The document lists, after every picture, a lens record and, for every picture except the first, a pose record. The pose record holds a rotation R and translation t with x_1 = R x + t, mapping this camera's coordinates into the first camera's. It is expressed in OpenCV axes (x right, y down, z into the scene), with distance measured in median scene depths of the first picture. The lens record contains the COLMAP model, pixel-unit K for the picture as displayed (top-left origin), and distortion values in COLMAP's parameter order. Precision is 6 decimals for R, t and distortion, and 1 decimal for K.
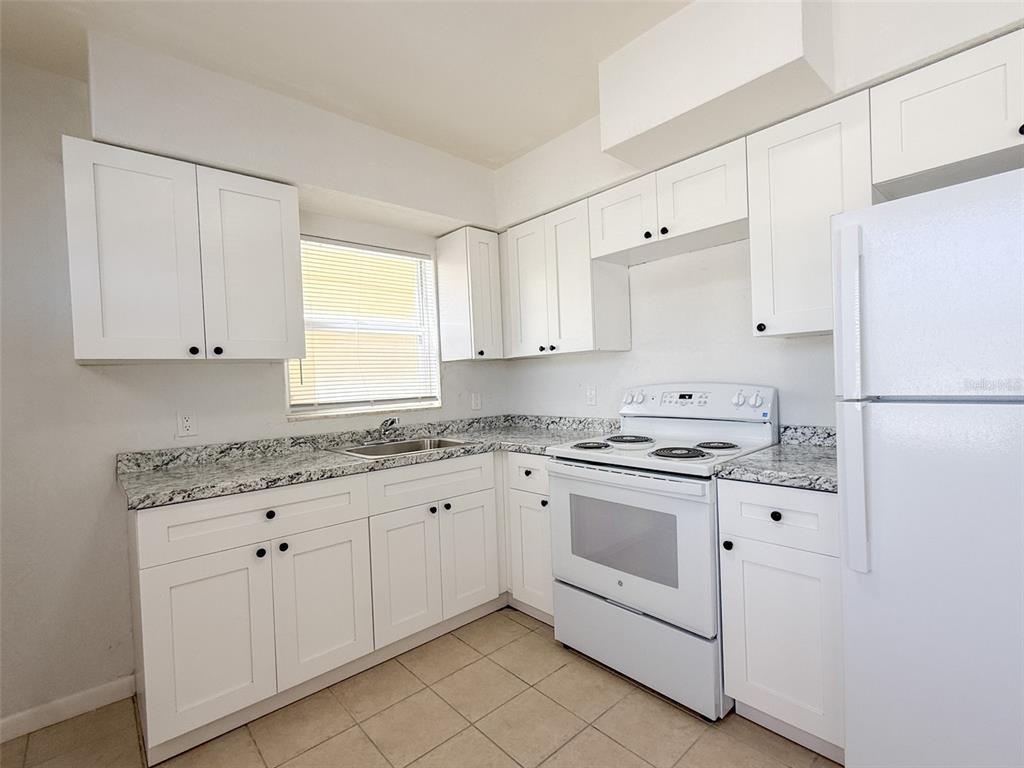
lens RADIAL K [[476.3, 0, 513.9], [0, 476.3, 388.0], [0, 0, 1]] dist [-0.000395, 0.000566]
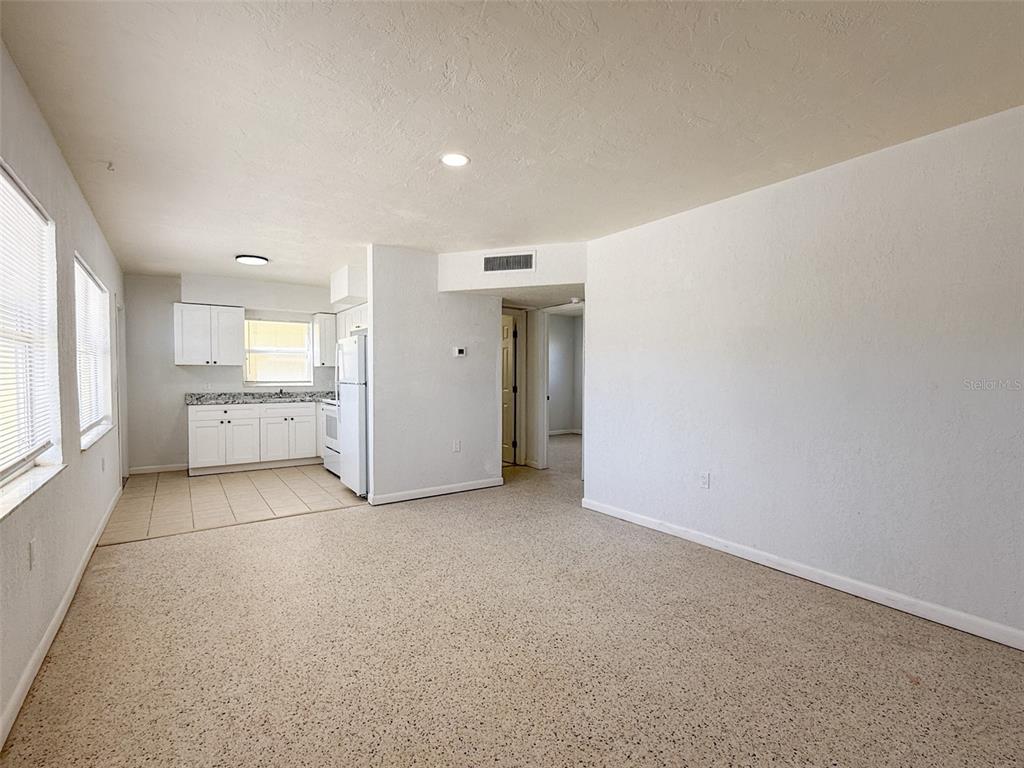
lens RADIAL K [[476.3, 0, 511.8], [0, 476.3, 387.0], [0, 0, 1]] dist [-0.000395, 0.000566]
pose [[0.991838, 0.044868, -0.119345, 1.608904], [-0.043765, 0.998972, 0.011846, -0.035363], [0.119754, -0.006526, 0.992782, -1.791356]]
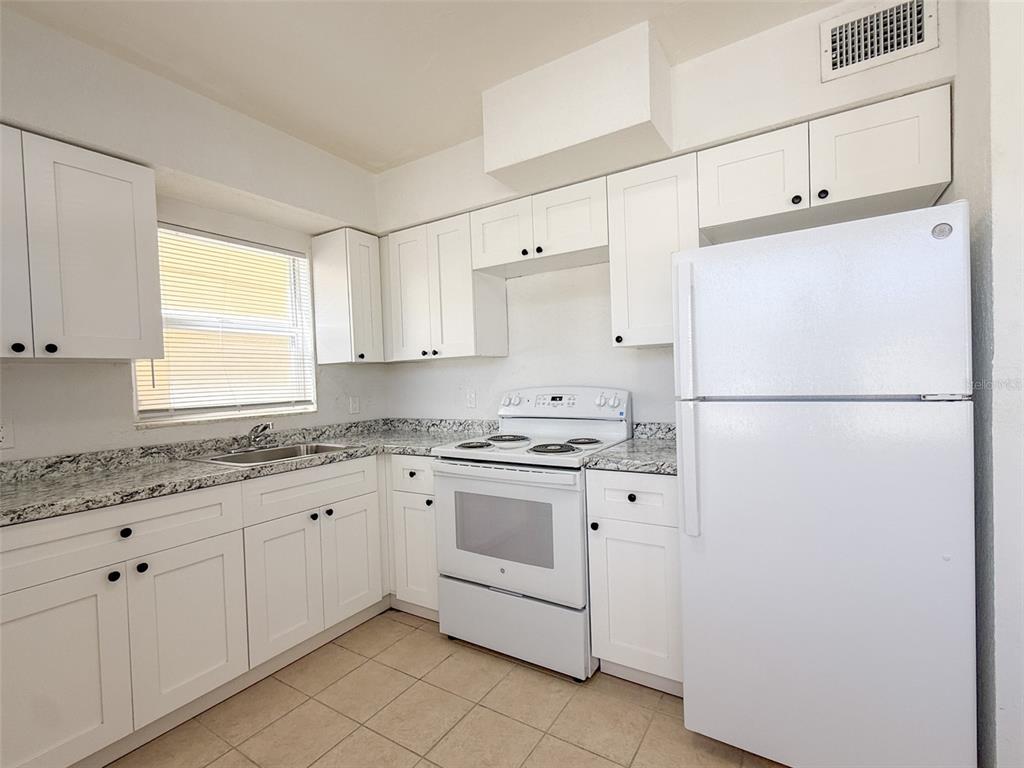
lens RADIAL K [[476.3, 0, 514.1], [0, 476.3, 387.1], [0, 0, 1]] dist [-0.000395, 0.000566]
pose [[0.962540, 0.000876, 0.271140, -0.042515], [0.002017, 0.999944, -0.010391, 0.002429], [-0.271134, 0.010549, 0.962484, -0.053246]]
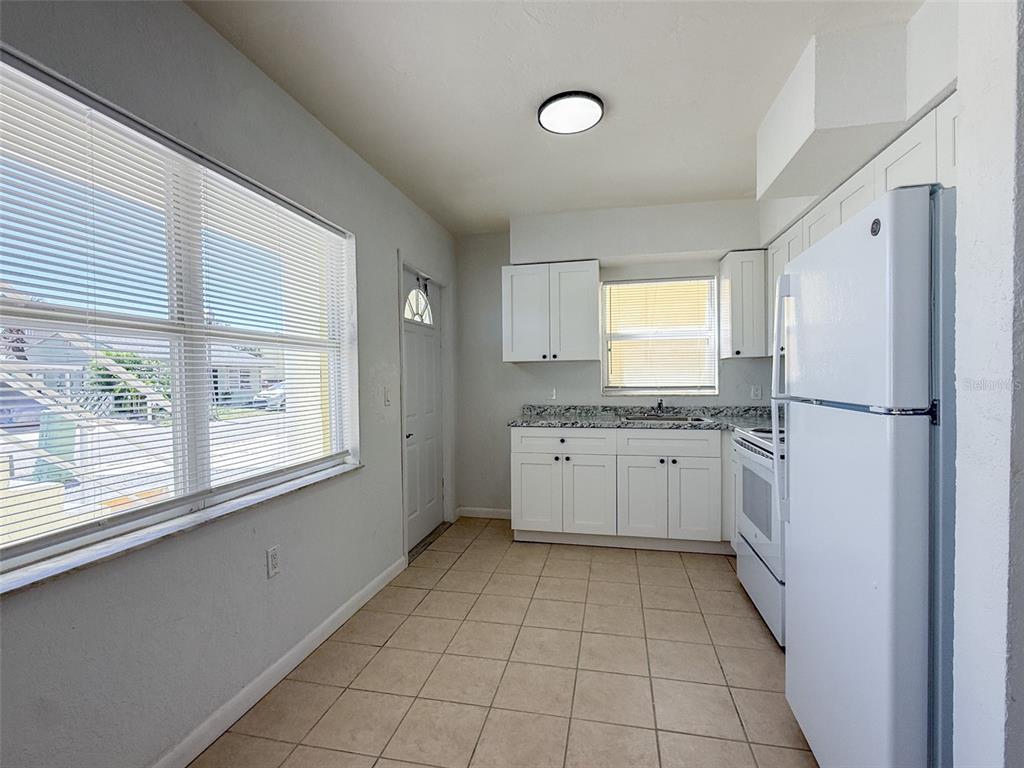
lens RADIAL K [[476.3, 0, 513.5], [0, 476.3, 388.5], [0, 0, 1]] dist [-0.000395, 0.000566]
pose [[0.587613, 0.051566, -0.807497, 0.790701], [-0.027276, 0.998662, 0.043925, -0.025617], [0.808682, -0.003785, 0.588234, -0.265580]]
